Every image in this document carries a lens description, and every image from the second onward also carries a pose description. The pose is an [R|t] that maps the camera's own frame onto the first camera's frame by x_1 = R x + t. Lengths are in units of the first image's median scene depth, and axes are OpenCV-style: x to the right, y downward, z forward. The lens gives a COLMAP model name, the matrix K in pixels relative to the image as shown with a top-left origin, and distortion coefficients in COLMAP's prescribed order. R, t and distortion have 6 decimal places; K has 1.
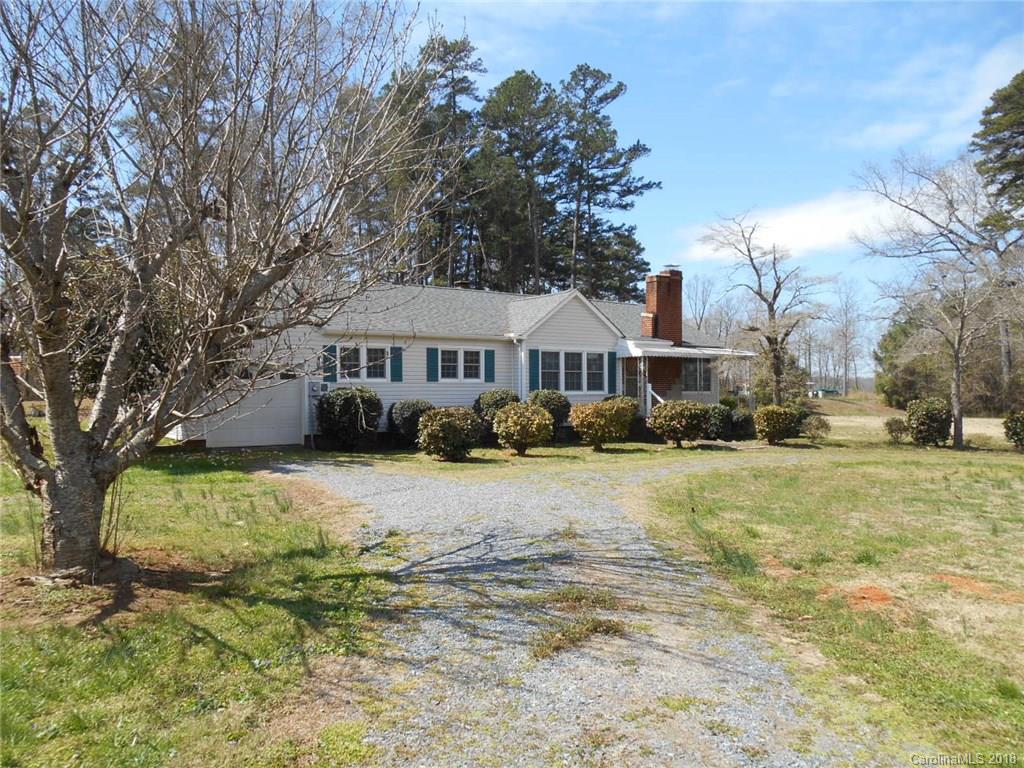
lens RADIAL K [[783.5, 0, 512.0], [0, 783.5, 384.0], [0, 0, 1]] dist [-0.117023, -0.008246]
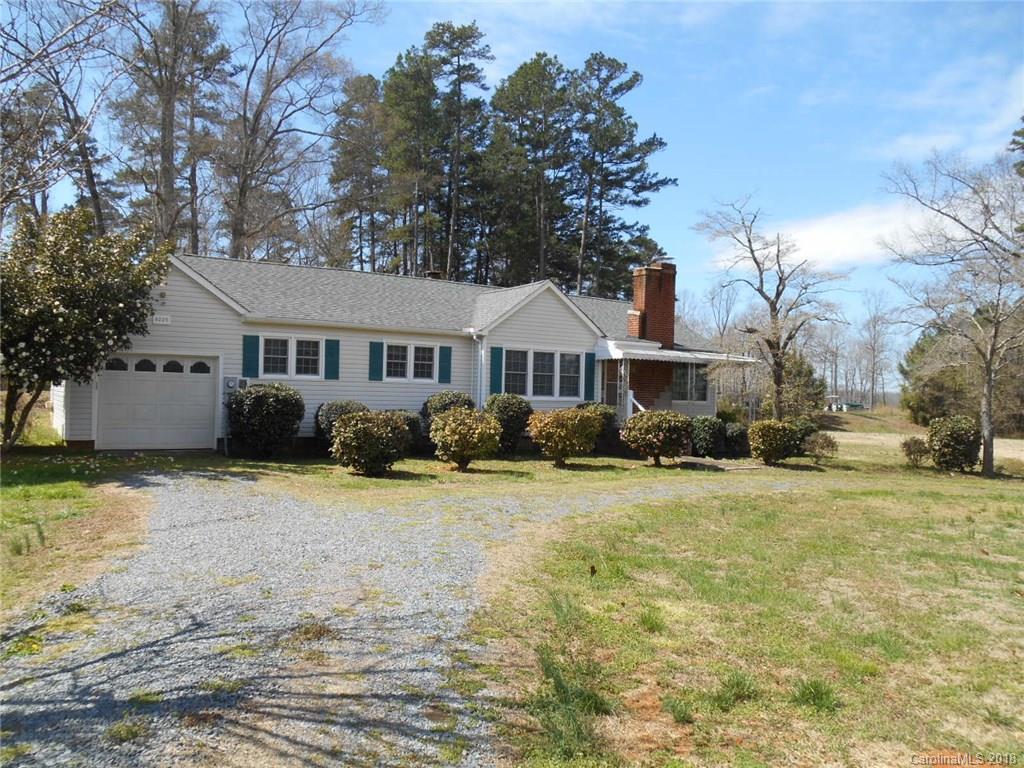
lens RADIAL K [[788.7, 0, 512.6], [0, 788.7, 388.9], [0, 0, 1]] dist [-0.118049, 0.010218]
pose [[0.999203, 0.027962, -0.028498, 0.068915], [-0.027945, 0.999609, 0.001020, 0.000889], [0.028515, -0.000223, 0.999593, 0.115788]]
